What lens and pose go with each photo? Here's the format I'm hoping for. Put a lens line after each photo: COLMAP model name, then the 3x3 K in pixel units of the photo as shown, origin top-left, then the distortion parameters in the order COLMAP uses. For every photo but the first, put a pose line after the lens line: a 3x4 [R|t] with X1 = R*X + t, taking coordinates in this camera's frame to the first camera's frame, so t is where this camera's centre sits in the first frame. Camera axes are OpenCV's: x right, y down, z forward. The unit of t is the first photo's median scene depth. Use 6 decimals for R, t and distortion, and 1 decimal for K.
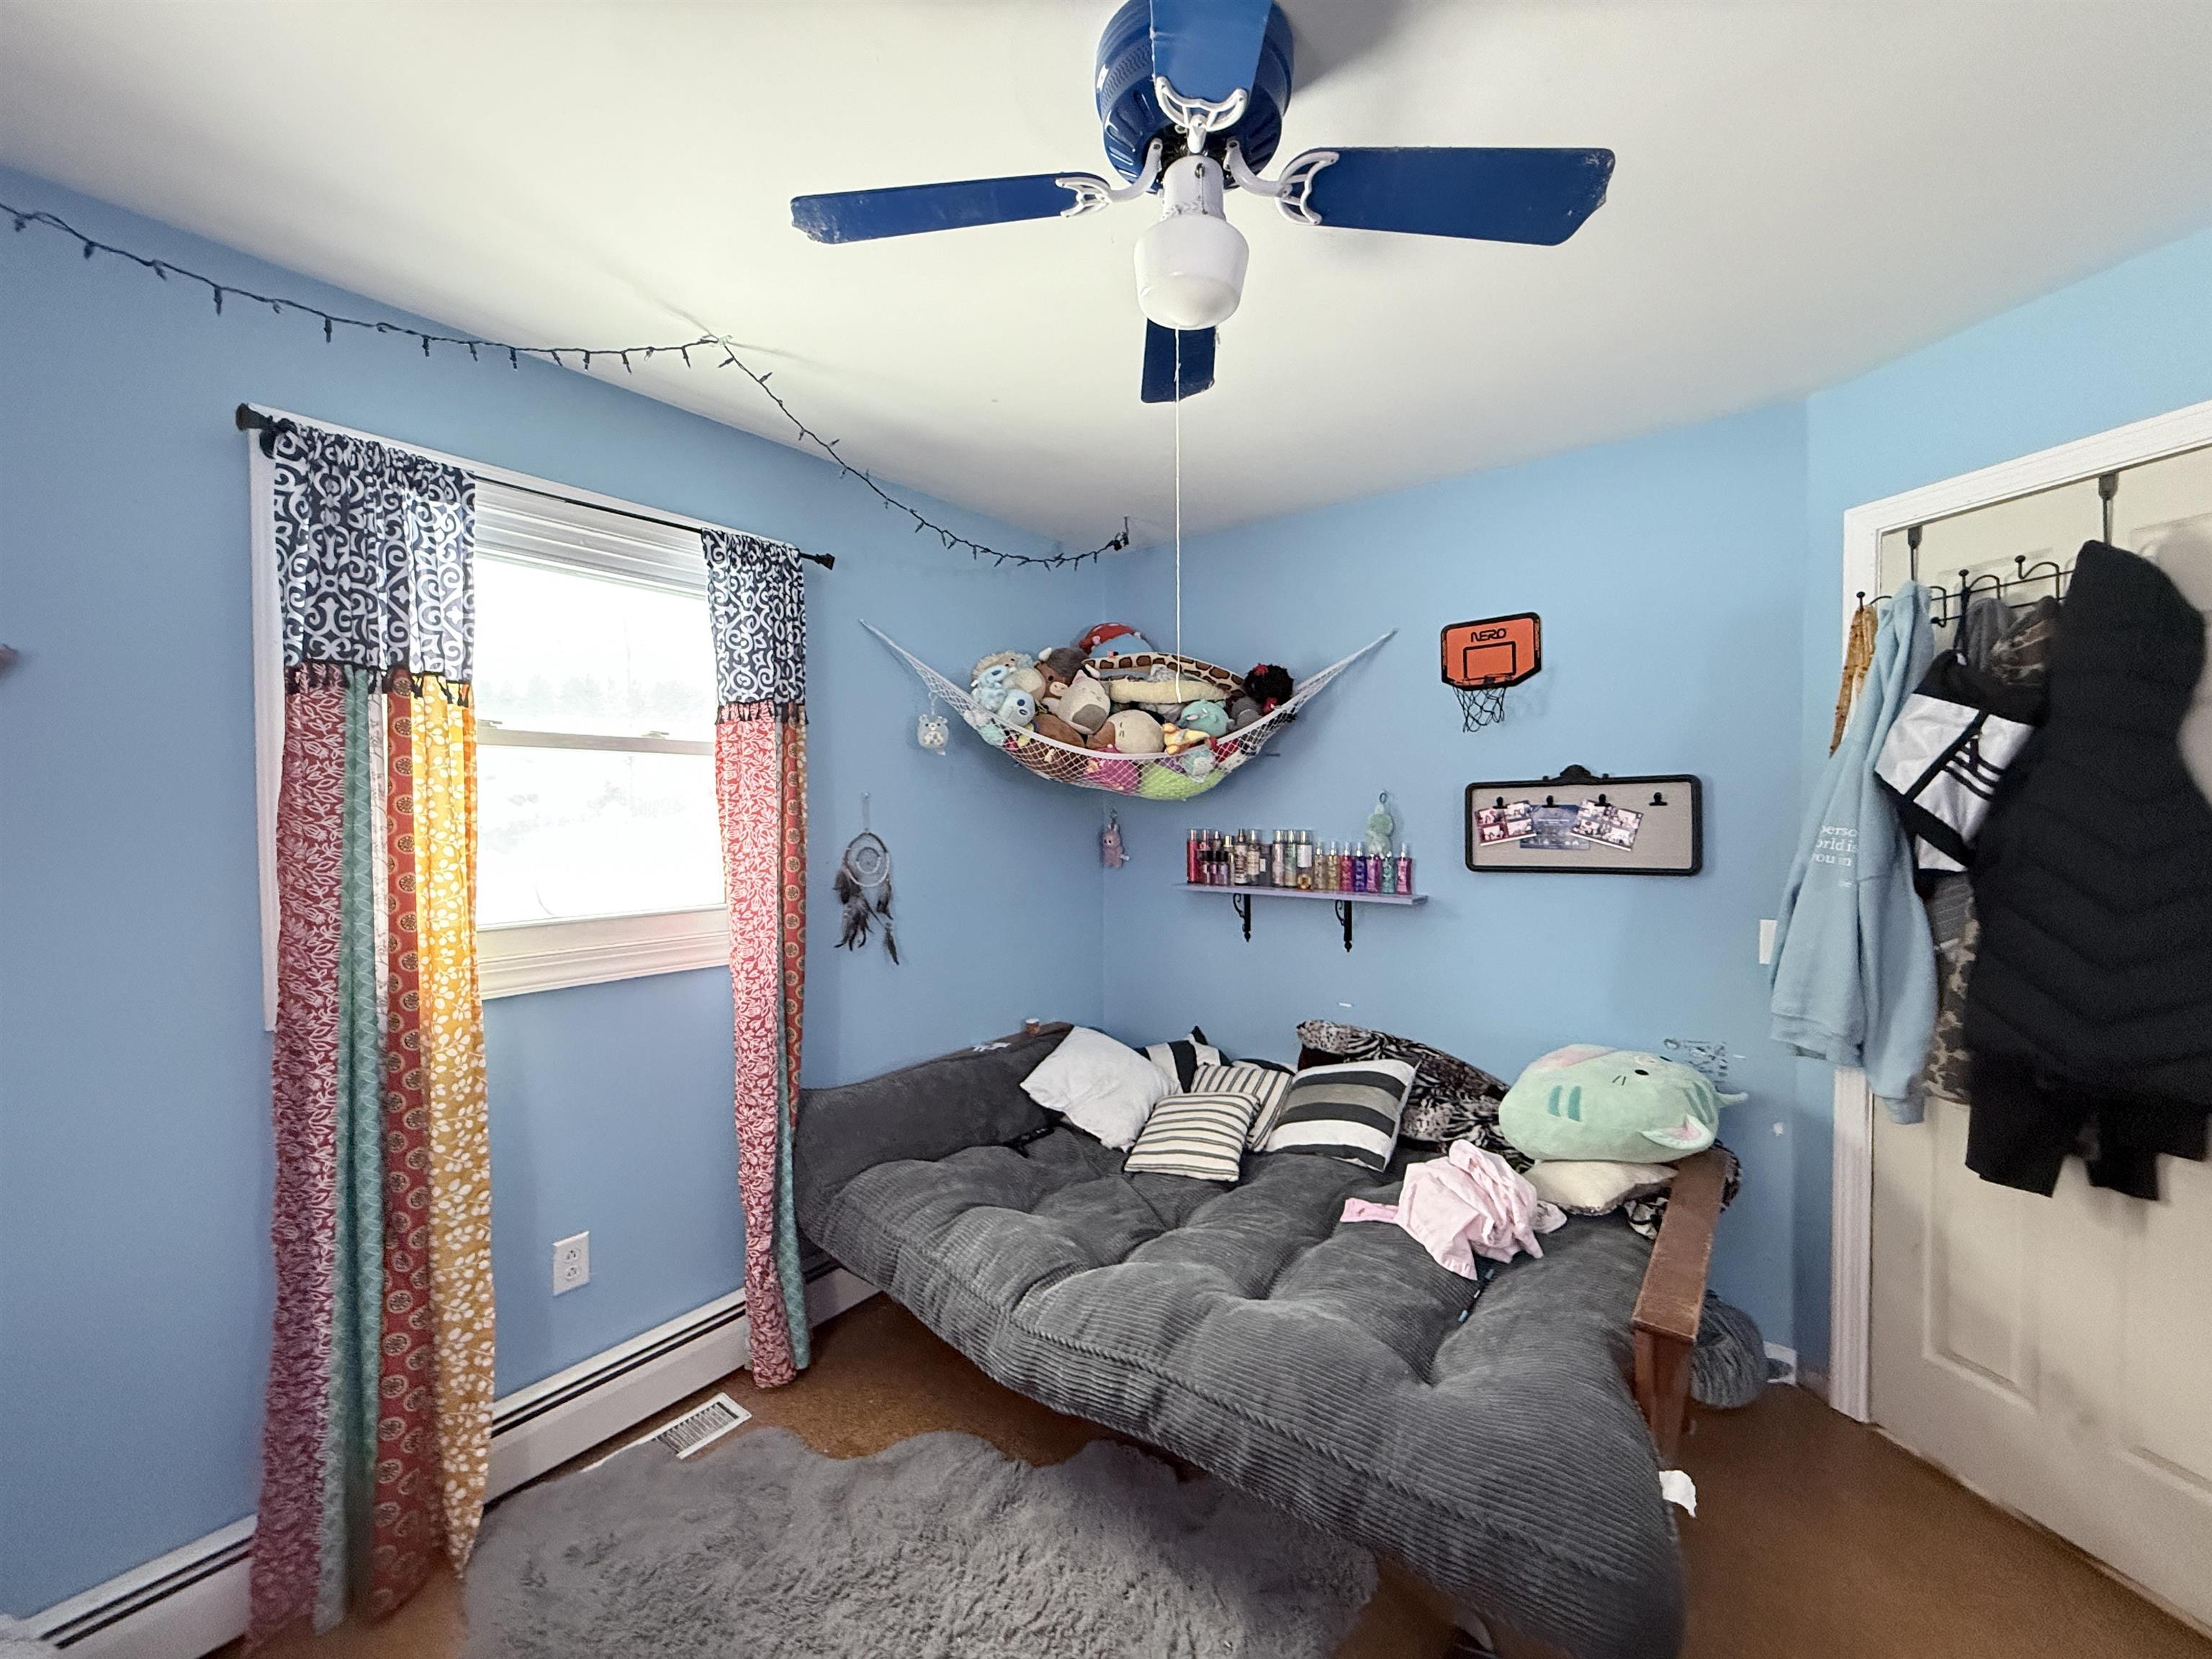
lens RADIAL K [[882.2, 0, 1099.9], [0, 882.2, 827.8], [0, 0, 1]] dist [-0.003287, 0.000322]
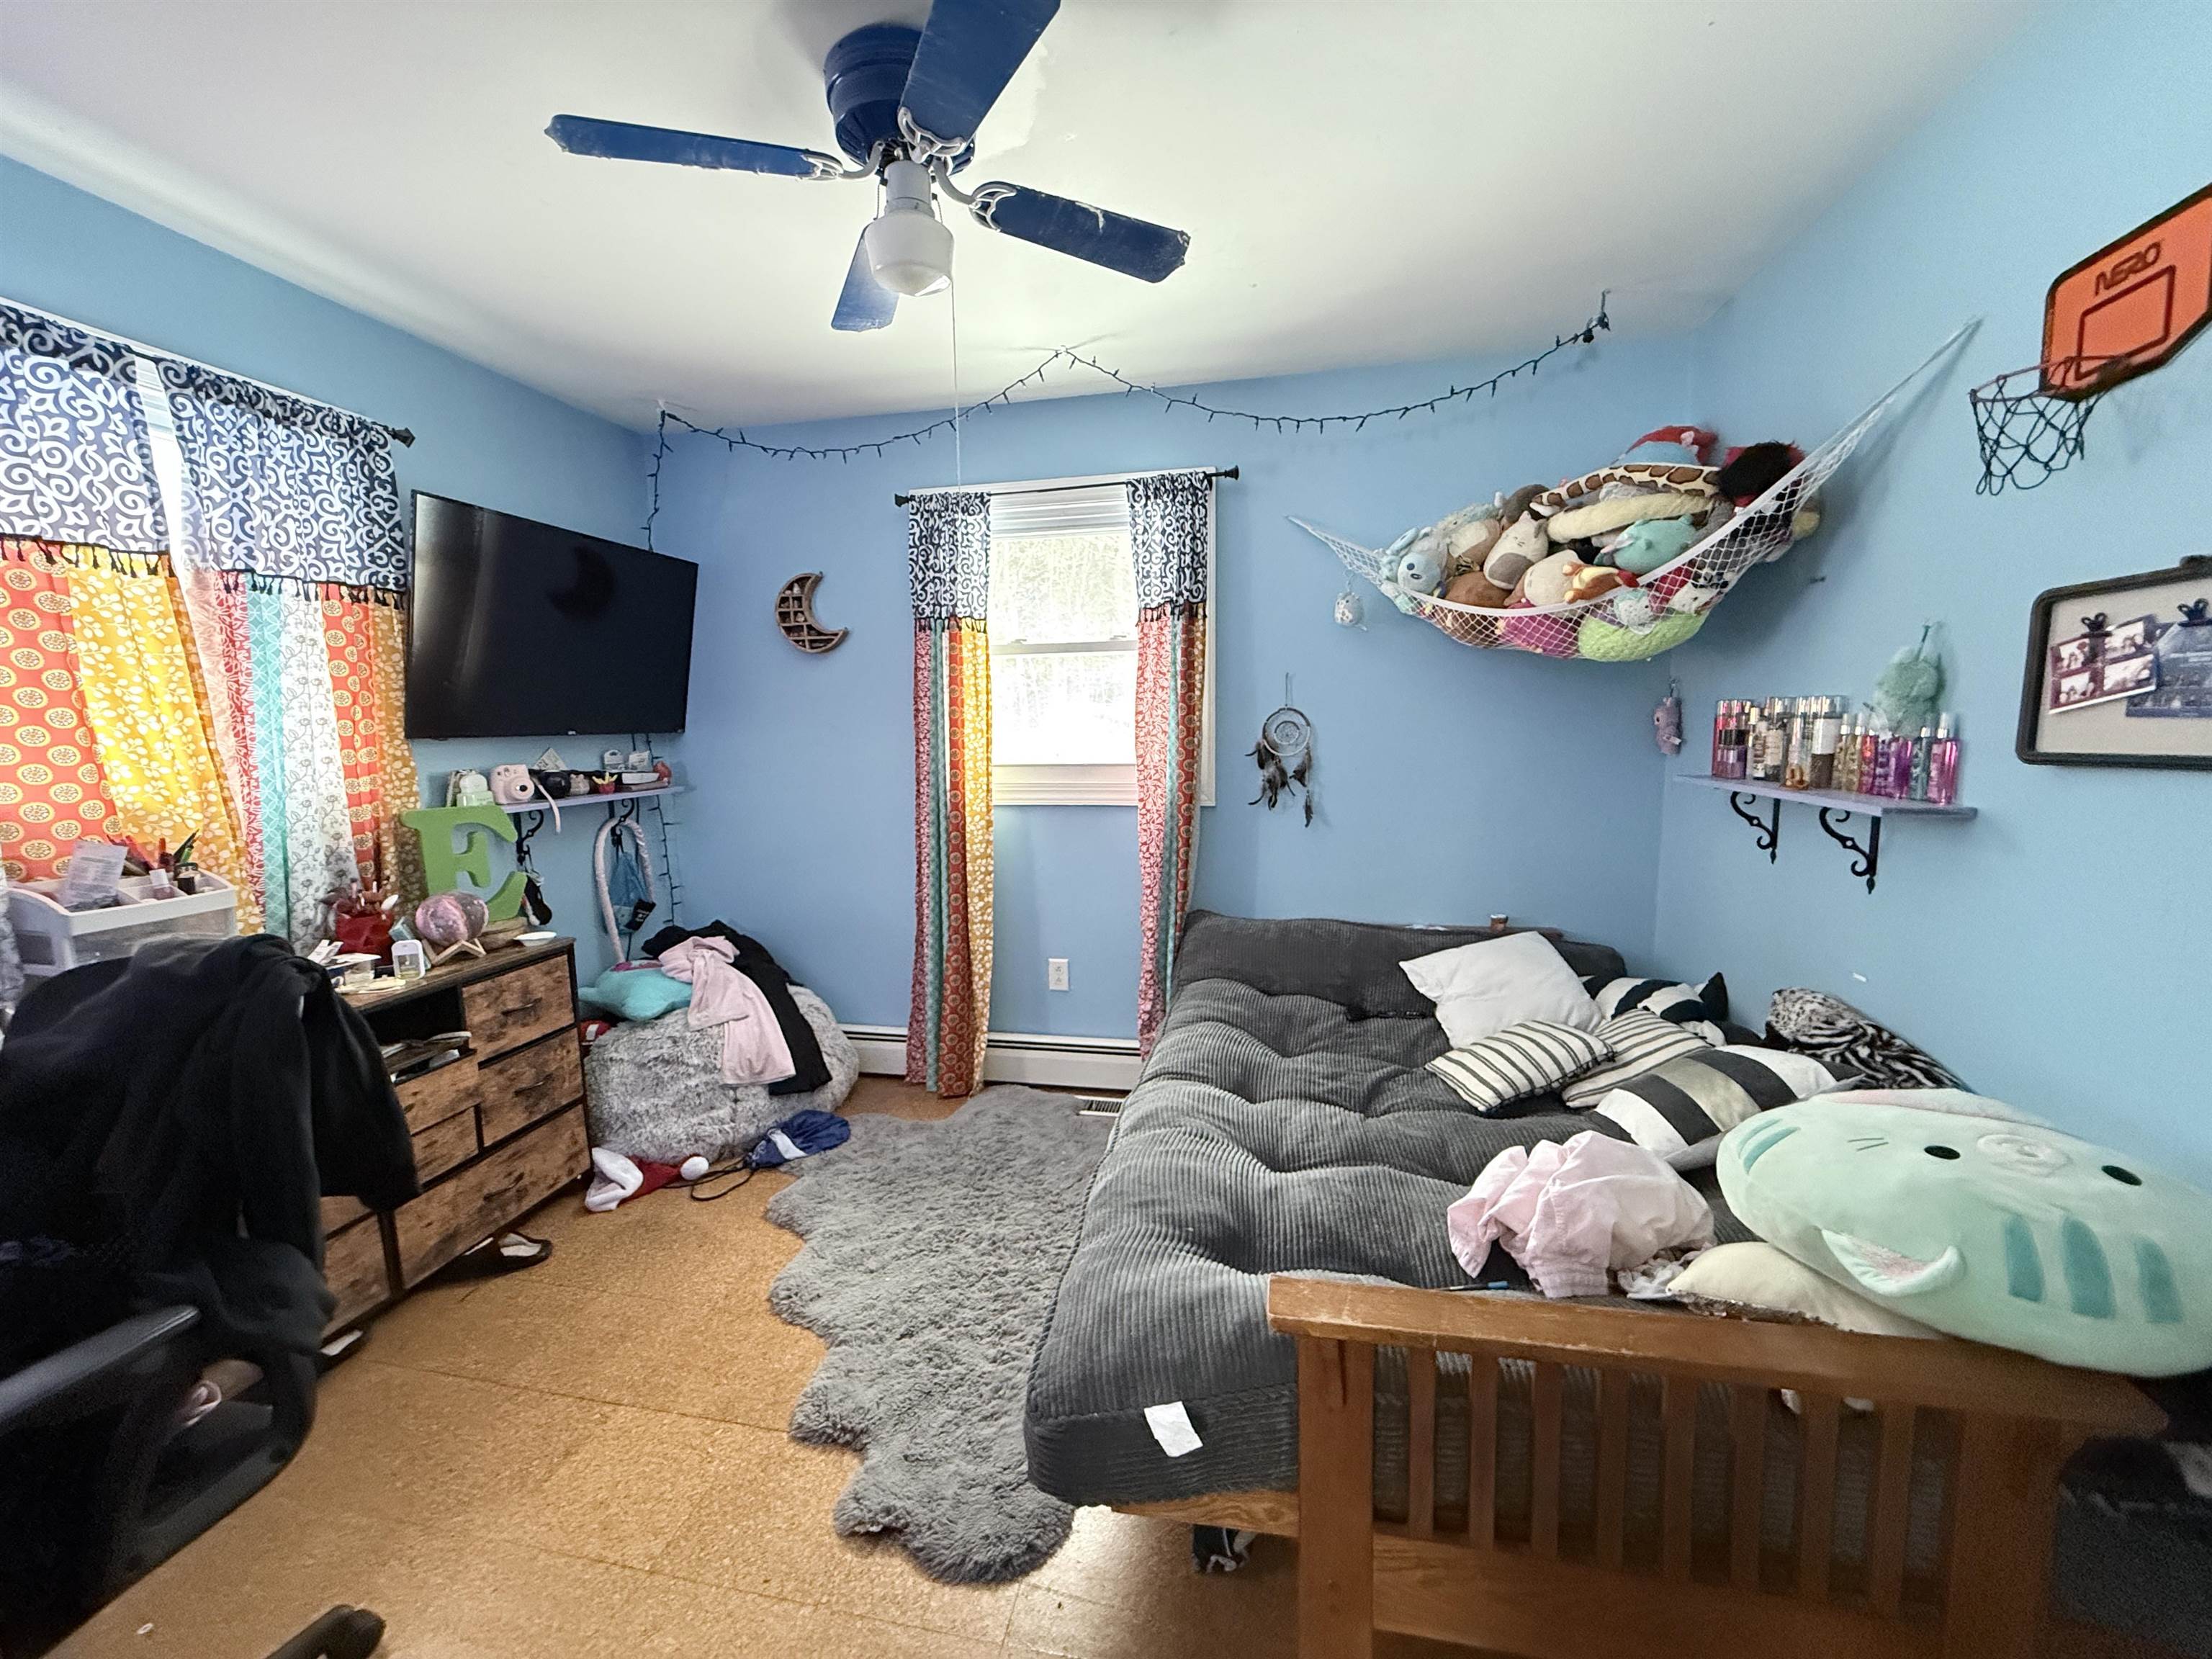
lens RADIAL K [[882.2, 0, 1094.0], [0, 882.2, 825.8], [0, 0, 1]] dist [-0.003287, 0.000322]
pose [[0.440215, 0.102951, -0.891971, 0.665740], [-0.002694, 0.993552, 0.113346, 0.029206], [0.897888, -0.047493, 0.437654, 0.282651]]
